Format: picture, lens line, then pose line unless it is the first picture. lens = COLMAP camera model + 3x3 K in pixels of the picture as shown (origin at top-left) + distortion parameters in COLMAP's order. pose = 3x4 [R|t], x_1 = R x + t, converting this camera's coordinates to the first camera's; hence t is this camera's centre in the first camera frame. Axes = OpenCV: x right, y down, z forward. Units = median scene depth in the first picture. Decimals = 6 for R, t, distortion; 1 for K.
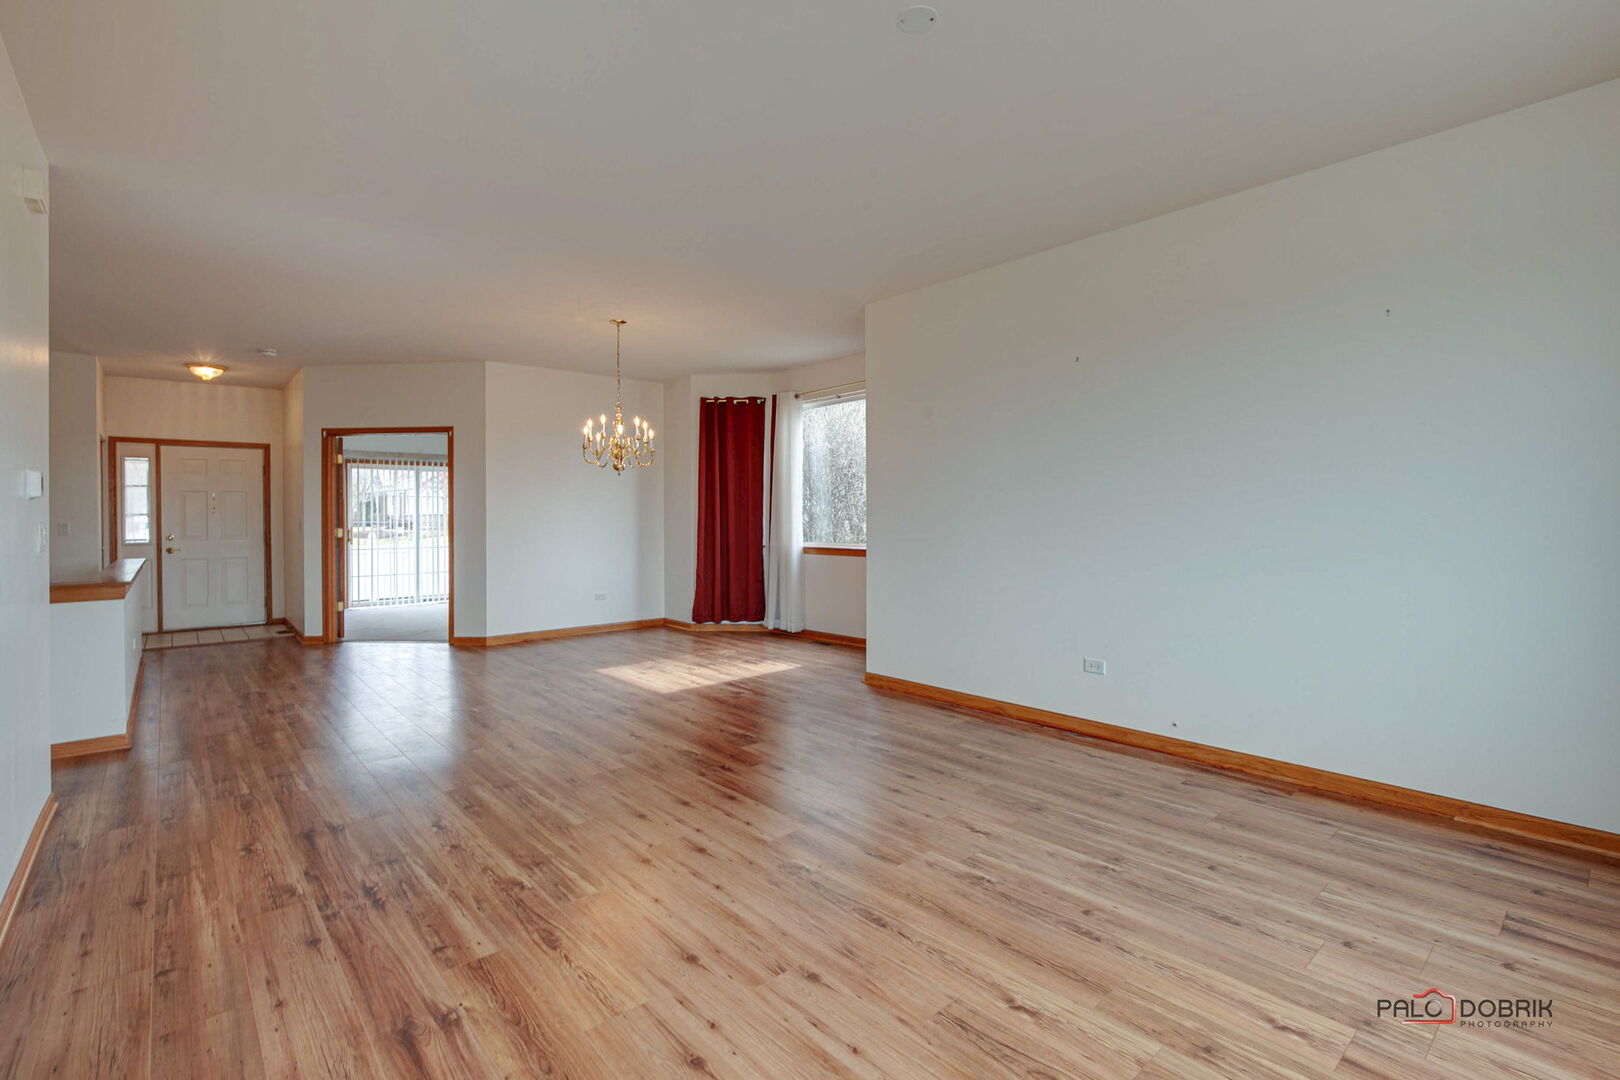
lens RADIAL K [[760.2, 0, 808.3], [0, 760.2, 515.6], [0, 0, 1]] dist [-0.006093, 0.000188]
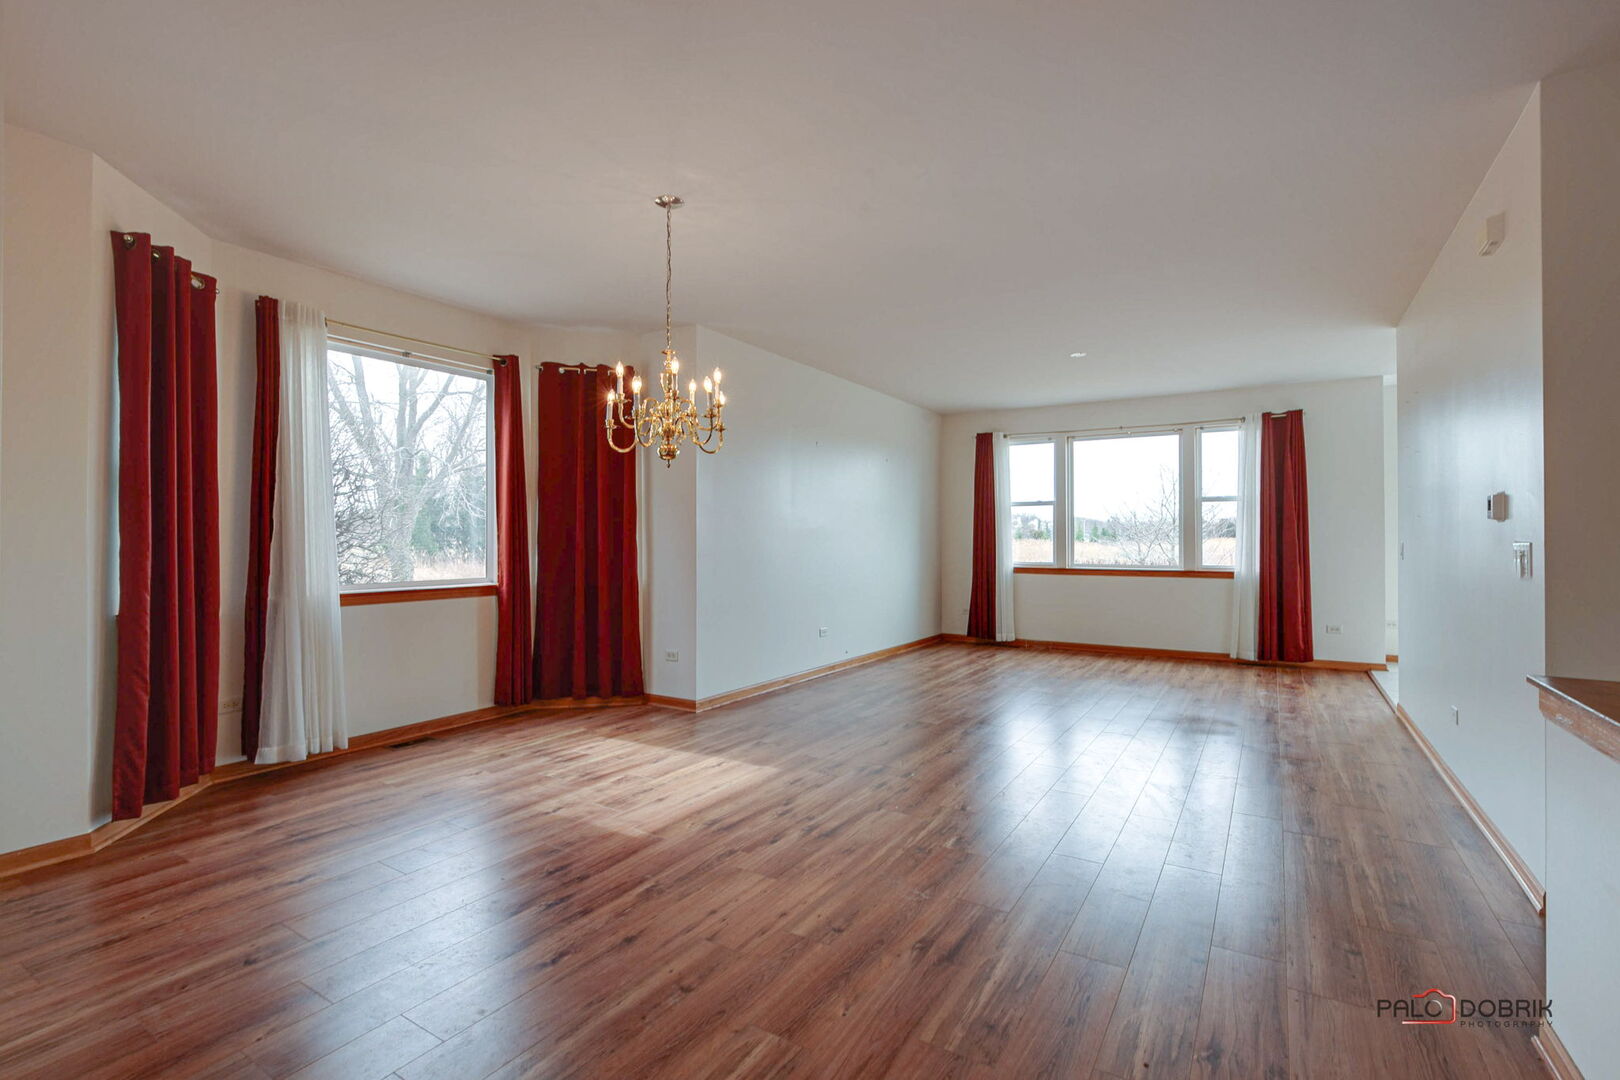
lens RADIAL K [[744.8, 0, 810.0], [0, 744.8, 540.0], [0, 0, 1]] dist [-0.007196, 0.000252]
pose [[-0.301795, 0.007676, 0.953342, -0.608750], [-0.001880, 0.999961, -0.008646, 0.004193], [-0.953371, -0.004402, -0.301769, 0.791676]]
